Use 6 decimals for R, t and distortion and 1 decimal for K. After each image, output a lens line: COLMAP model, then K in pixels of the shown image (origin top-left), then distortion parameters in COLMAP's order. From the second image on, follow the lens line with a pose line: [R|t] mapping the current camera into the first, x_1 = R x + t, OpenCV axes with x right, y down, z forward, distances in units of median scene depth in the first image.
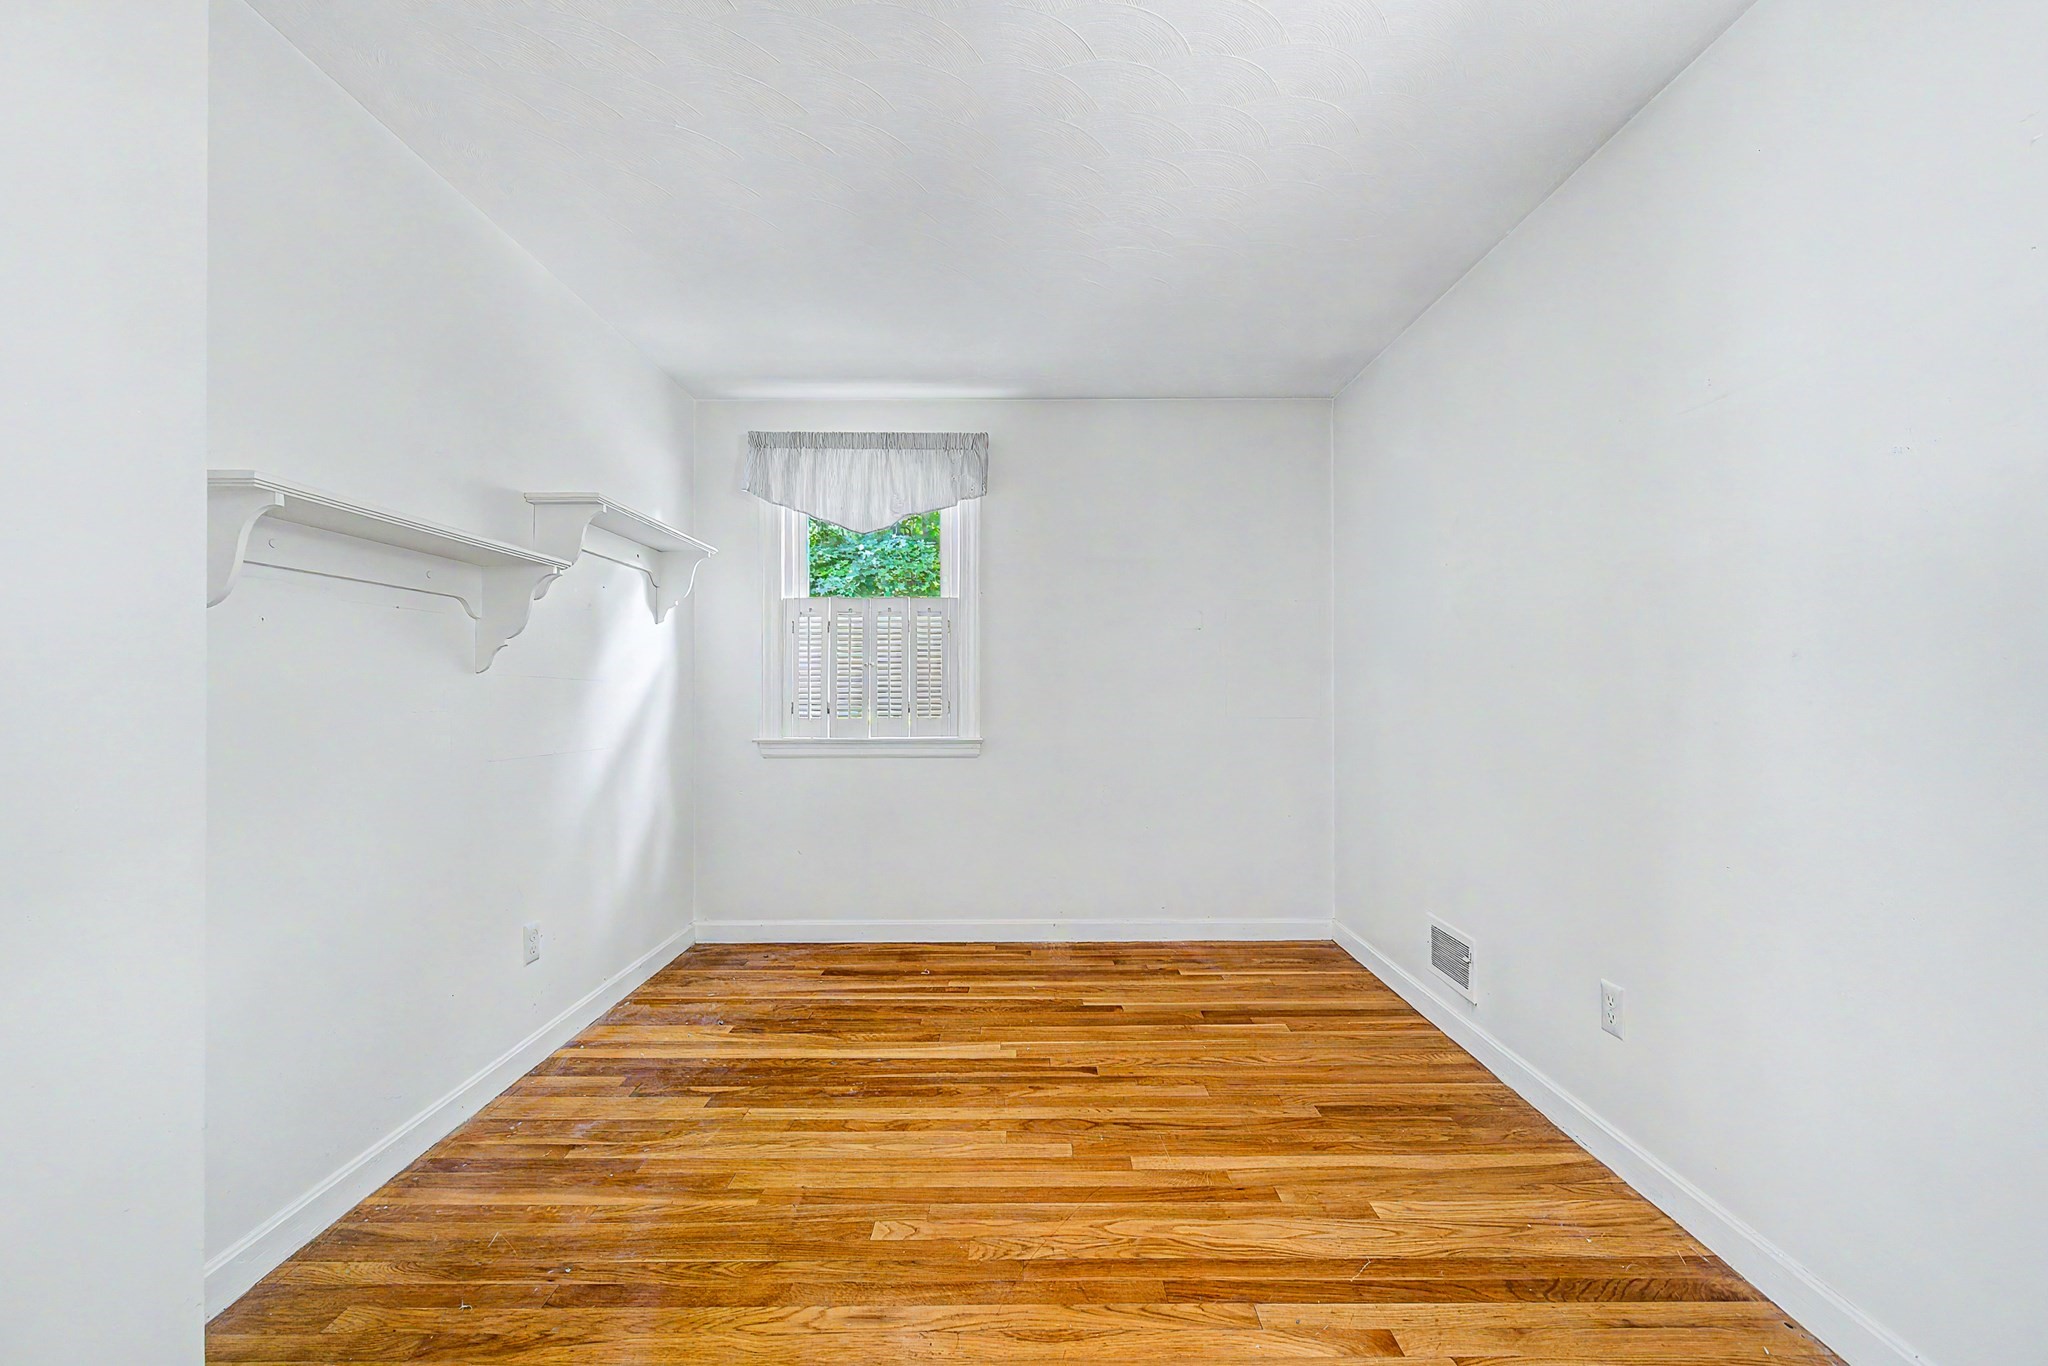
lens RADIAL K [[802.8, 0, 1017.3], [0, 802.8, 683.2], [0, 0, 1]] dist [0.007266, -0.002369]
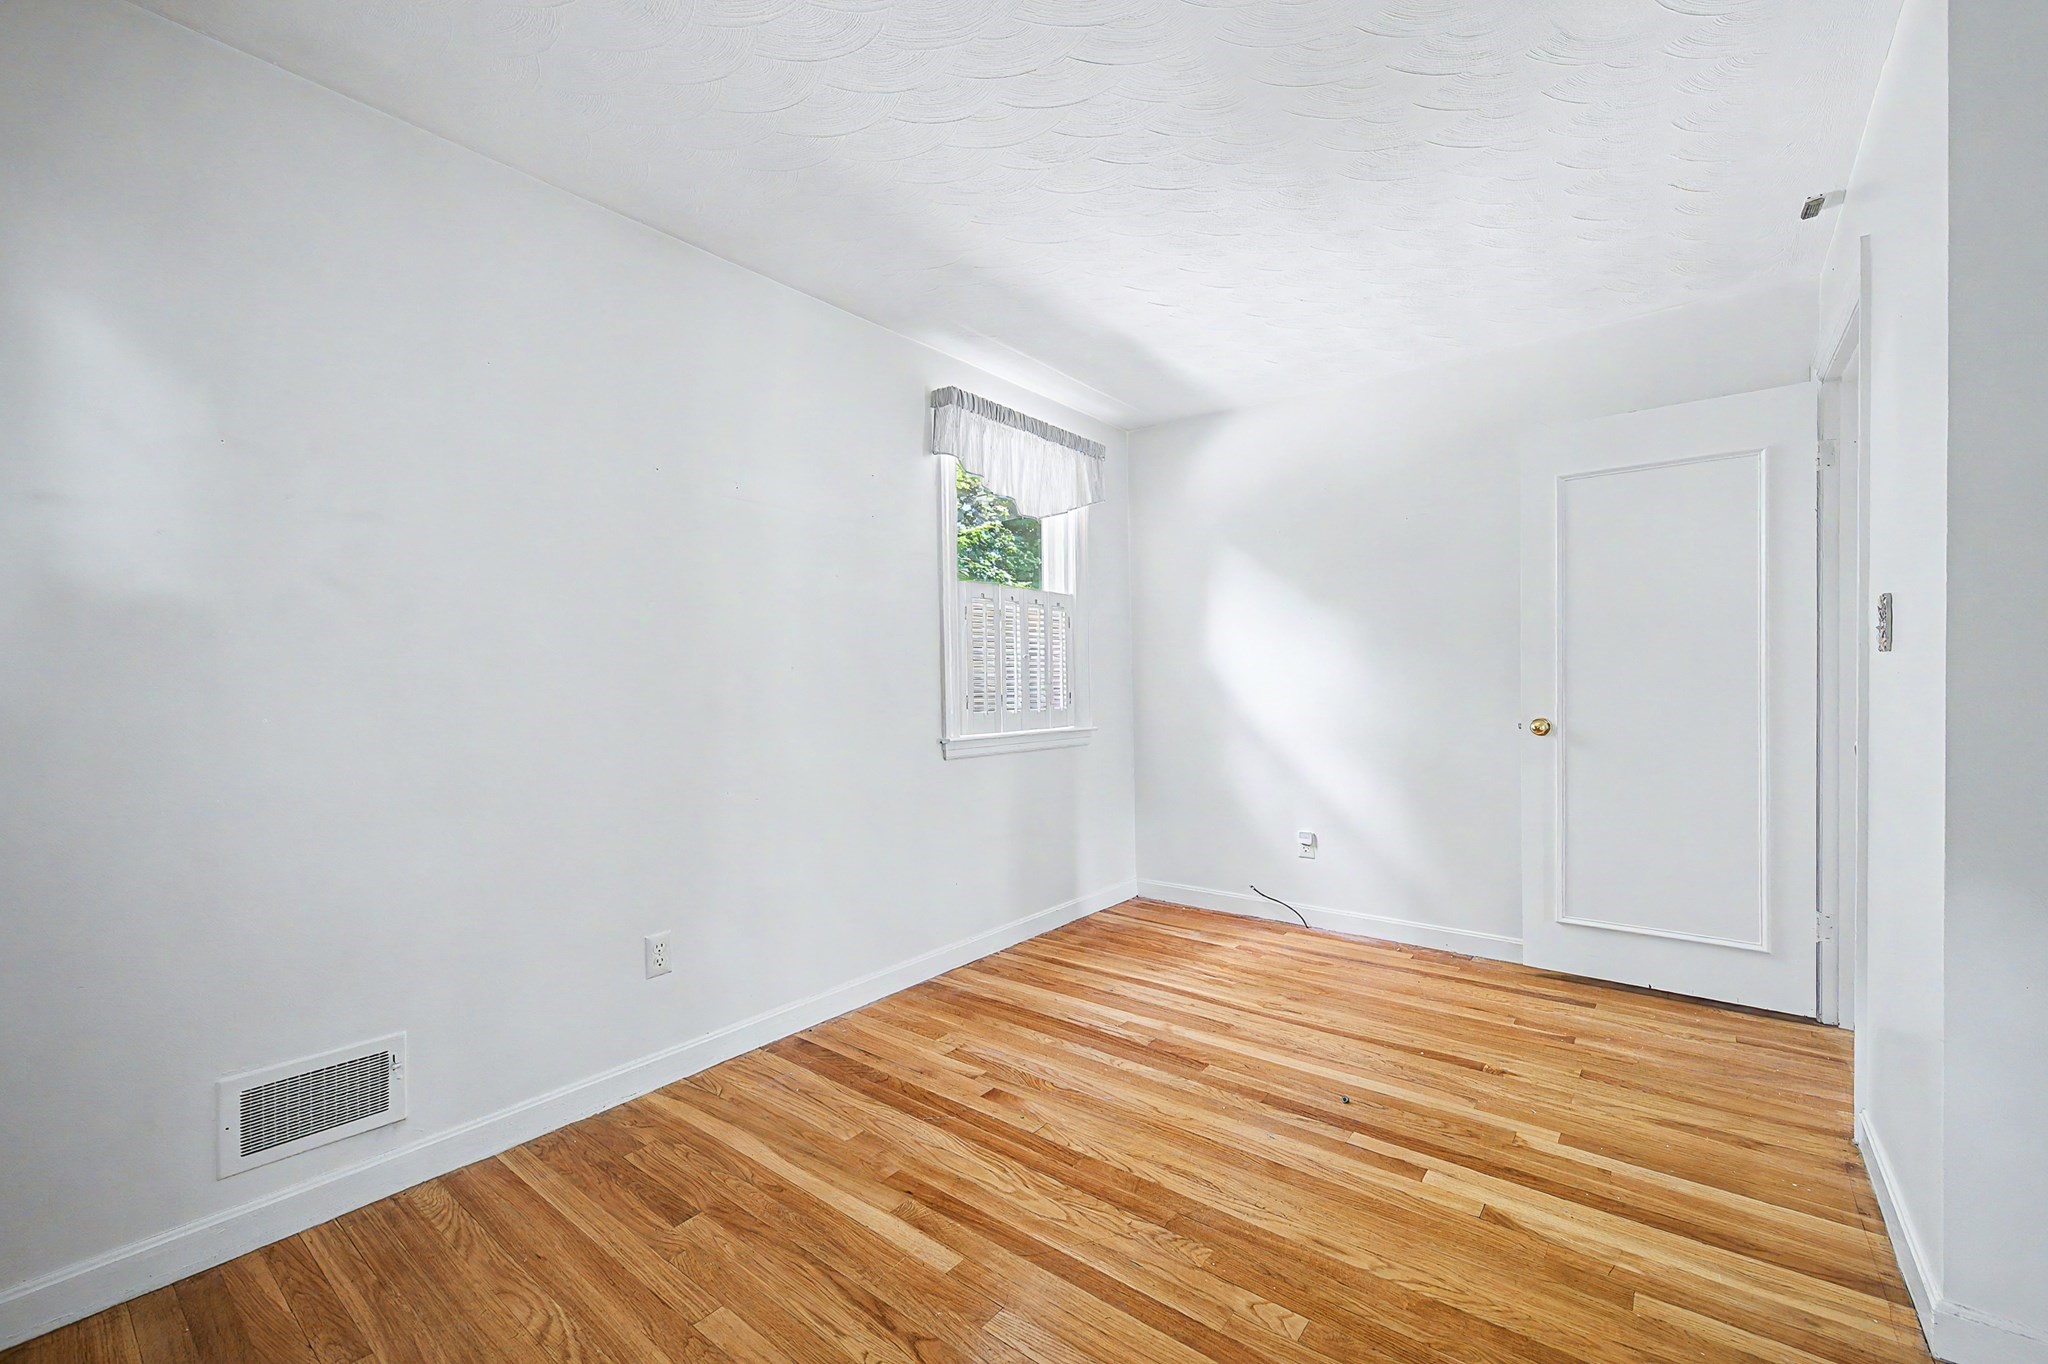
lens RADIAL K [[802.8, 0, 1025.9], [0, 802.8, 688.3], [0, 0, 1]] dist [0.007266, -0.002369]
pose [[-0.778694, 0.007842, 0.627355, -0.505329], [0.009477, 0.999955, -0.000736, 0.033544], [-0.627332, 0.005373, -0.778733, 1.915036]]
